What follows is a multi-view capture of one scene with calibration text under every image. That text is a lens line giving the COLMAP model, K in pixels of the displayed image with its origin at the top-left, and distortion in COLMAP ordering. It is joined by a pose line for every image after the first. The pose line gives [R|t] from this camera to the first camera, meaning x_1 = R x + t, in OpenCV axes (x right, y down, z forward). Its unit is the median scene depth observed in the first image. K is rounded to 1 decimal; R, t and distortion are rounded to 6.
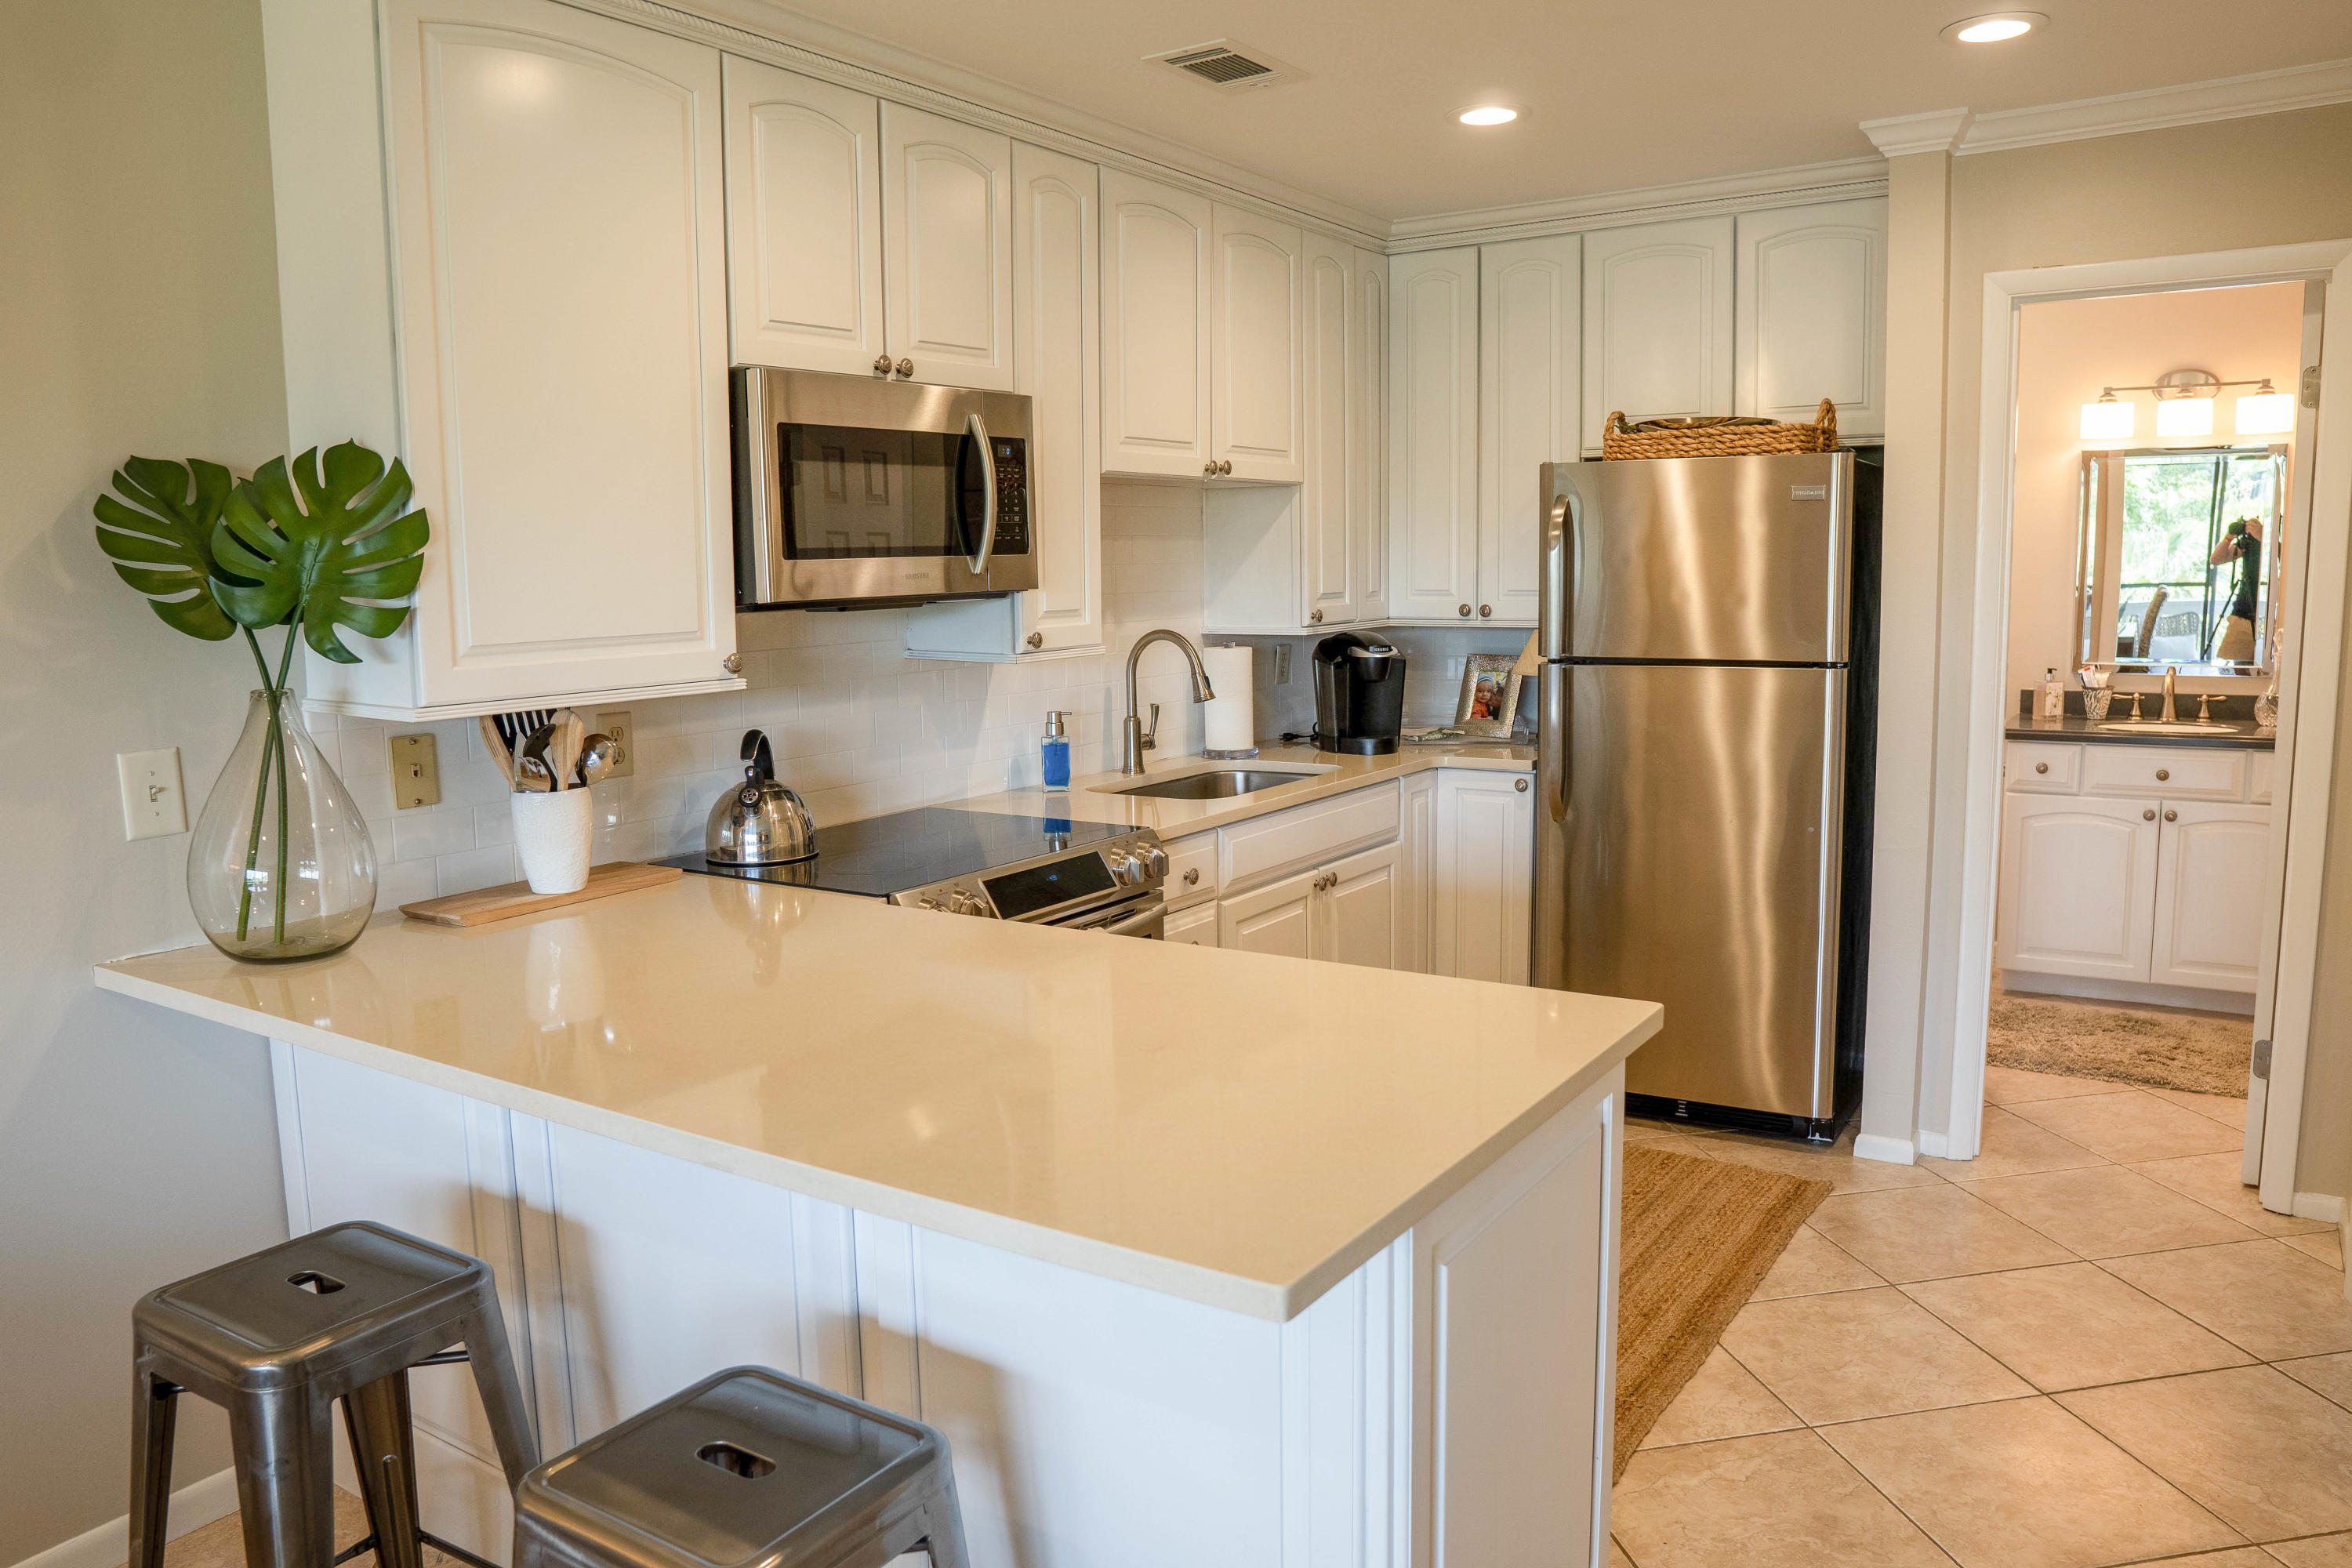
lens RADIAL K [[1670.7, 0, 1184.1], [0, 1670.7, 792.8], [0, 0, 1]] dist [-0.108990, 0.067558]
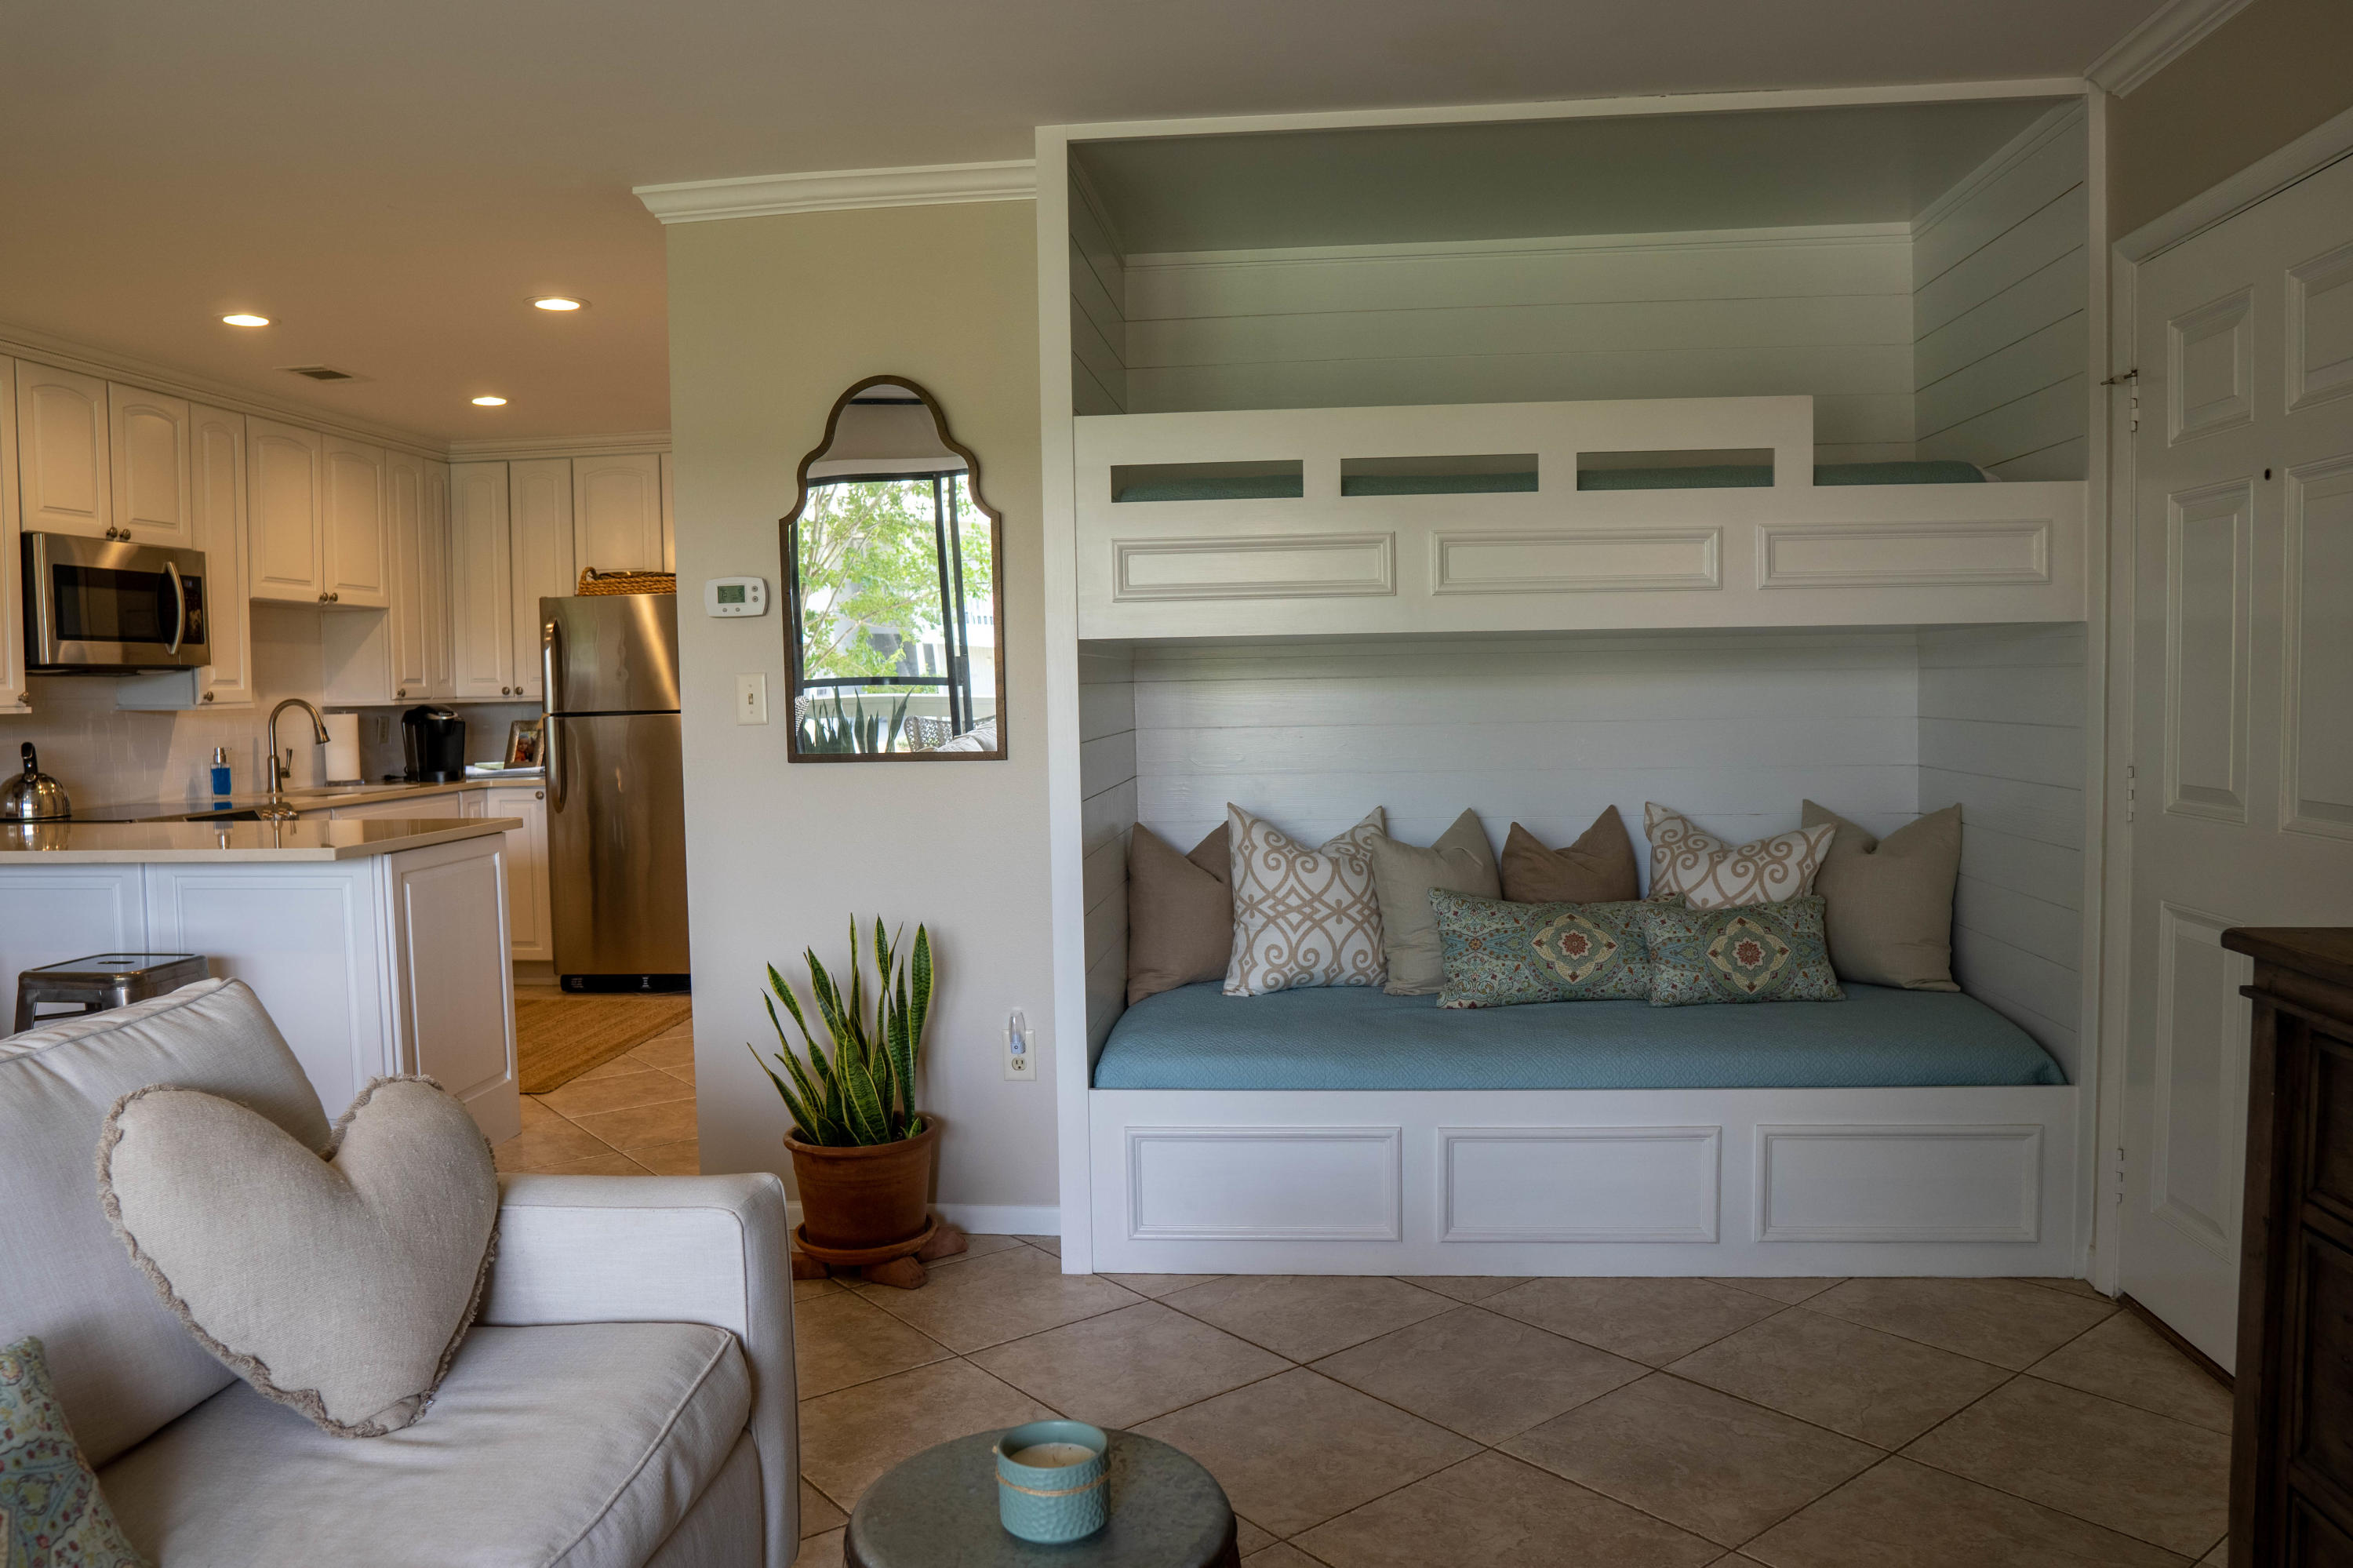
lens RADIAL K [[1671.5, 0, 1182.5], [0, 1671.5, 779.6], [0, 0, 1]] dist [-0.108990, 0.067558]
pose [[0.886273, -0.026154, 0.462424, 0.019229], [0.069945, 0.994512, -0.077808, 0.159914], [-0.457852, 0.101303, 0.883238, -0.749296]]
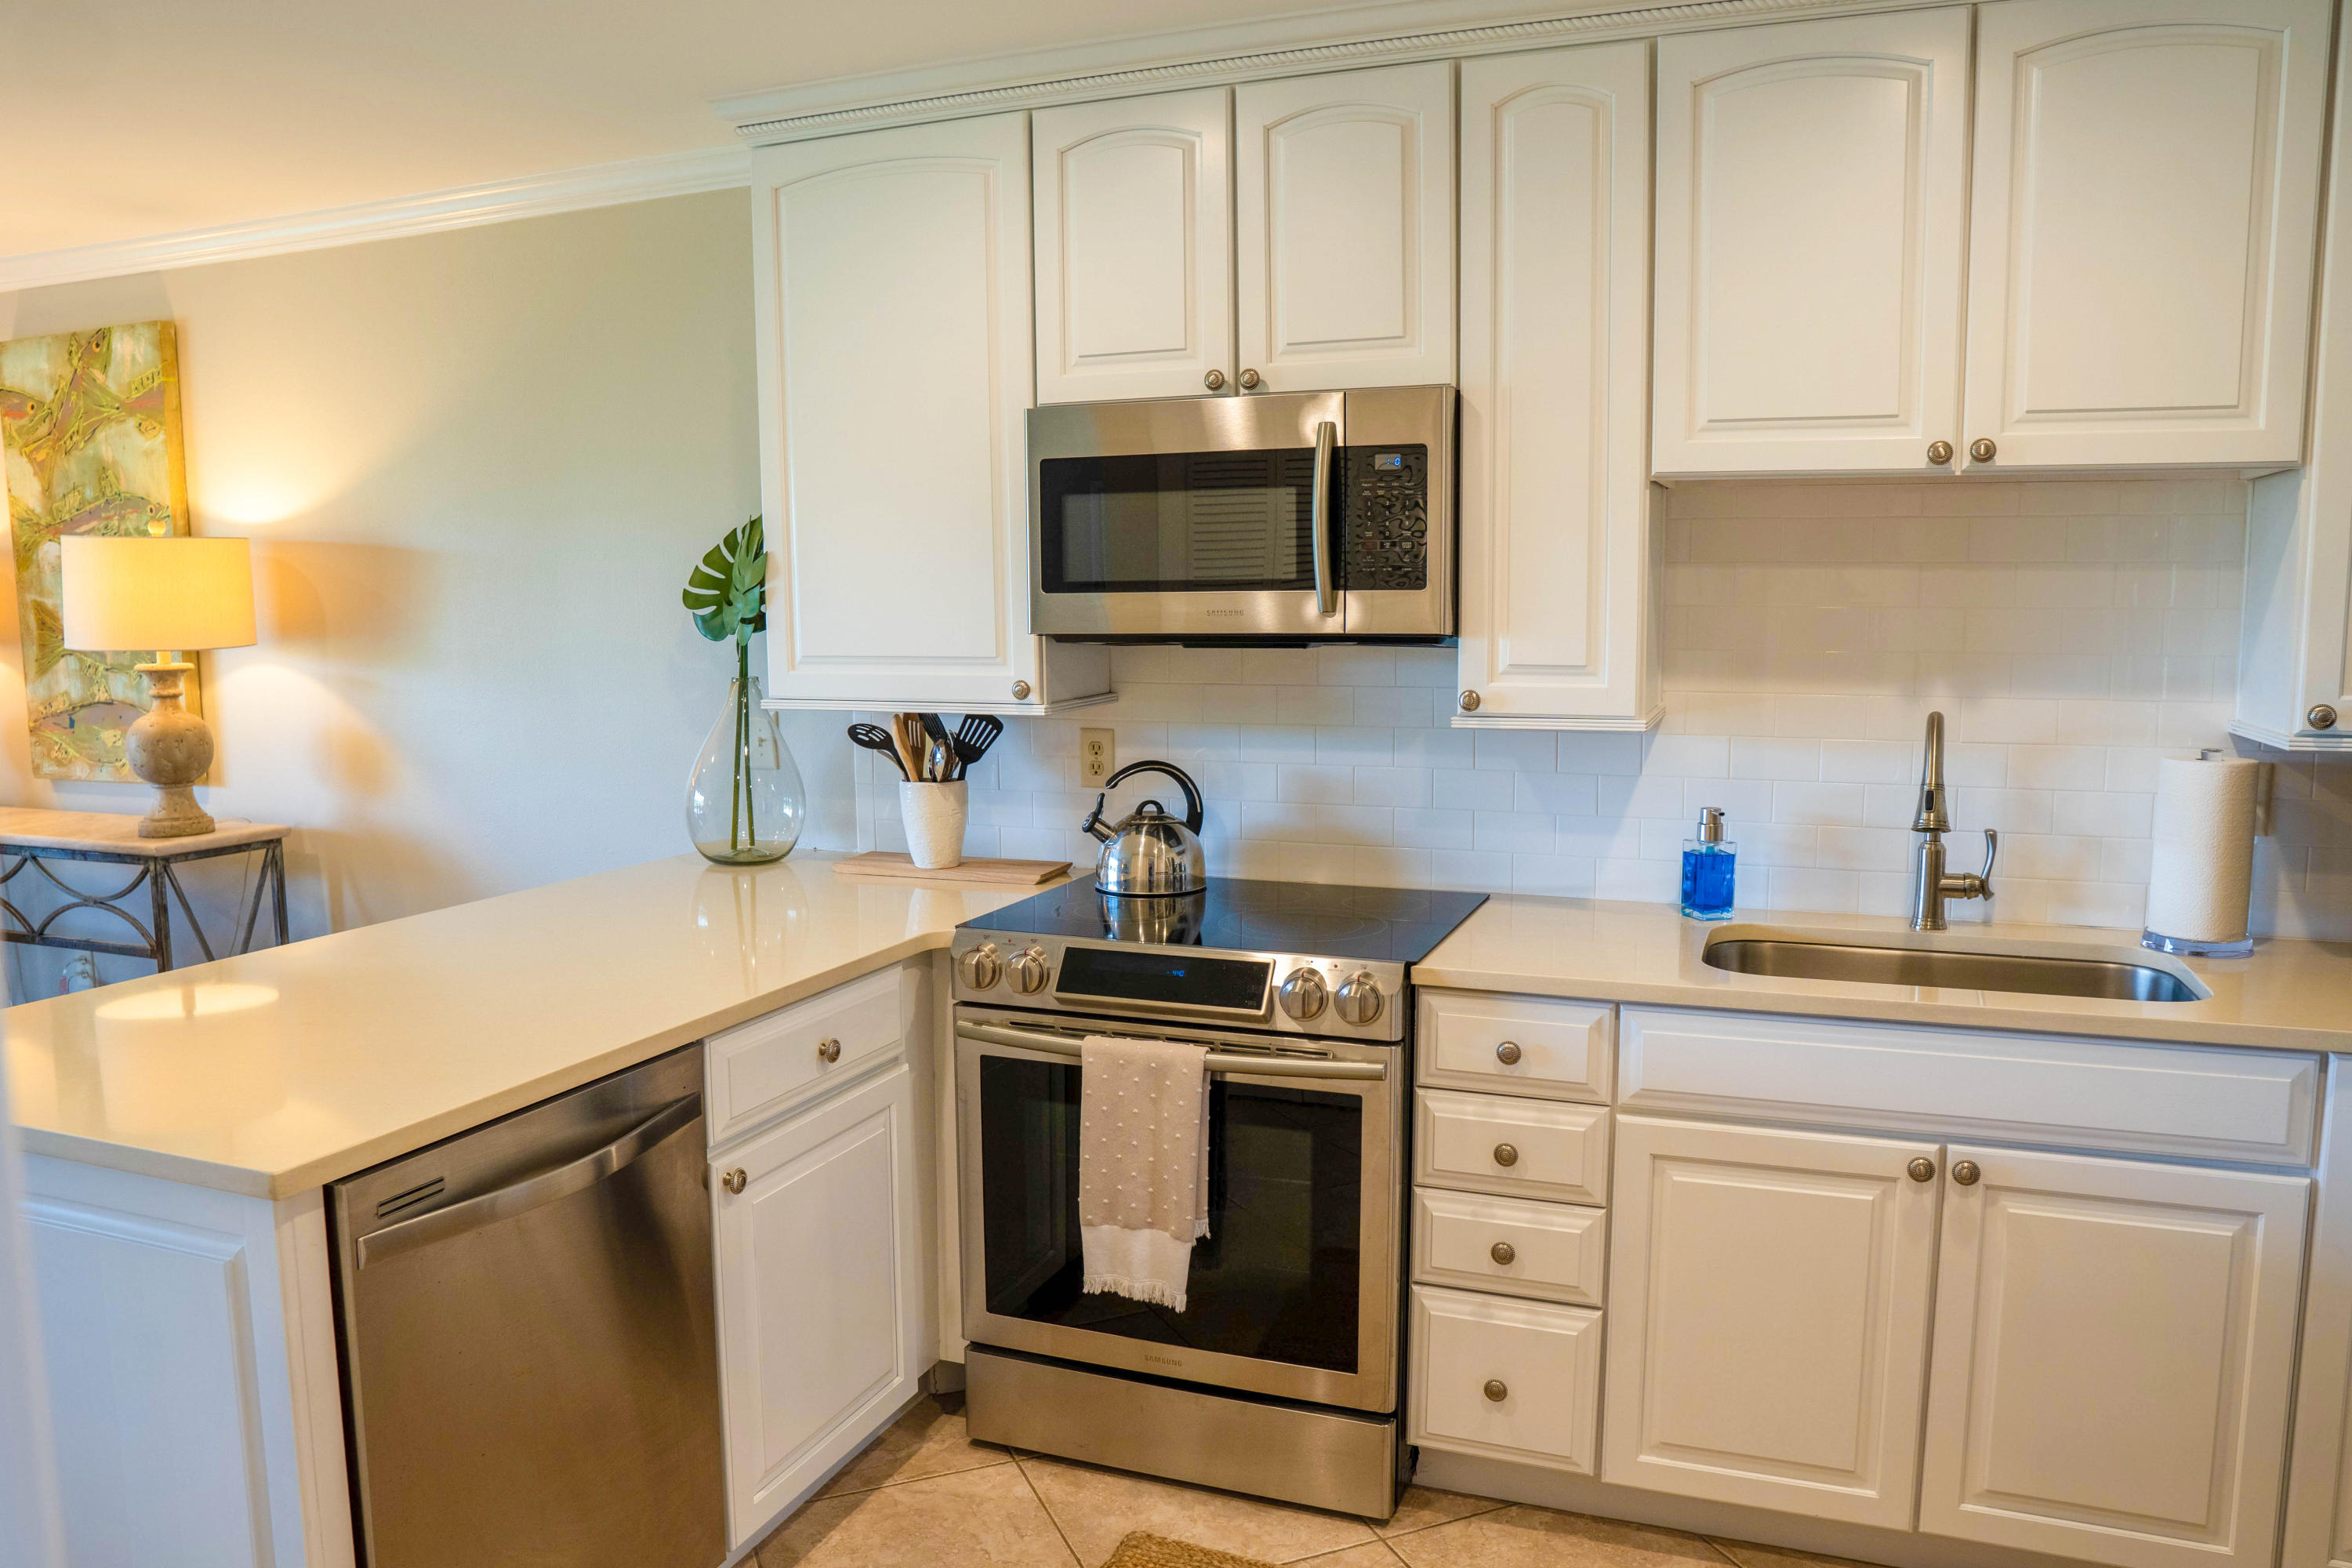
lens RADIAL K [[1670.7, 0, 1174.0], [0, 1670.7, 789.9], [0, 0, 1]] dist [-0.108990, 0.067558]
pose [[0.210430, 0.133419, -0.968462, 0.546403], [-0.133594, 0.985275, 0.106708, -0.098563], [0.968438, 0.106926, 0.225155, 0.598595]]
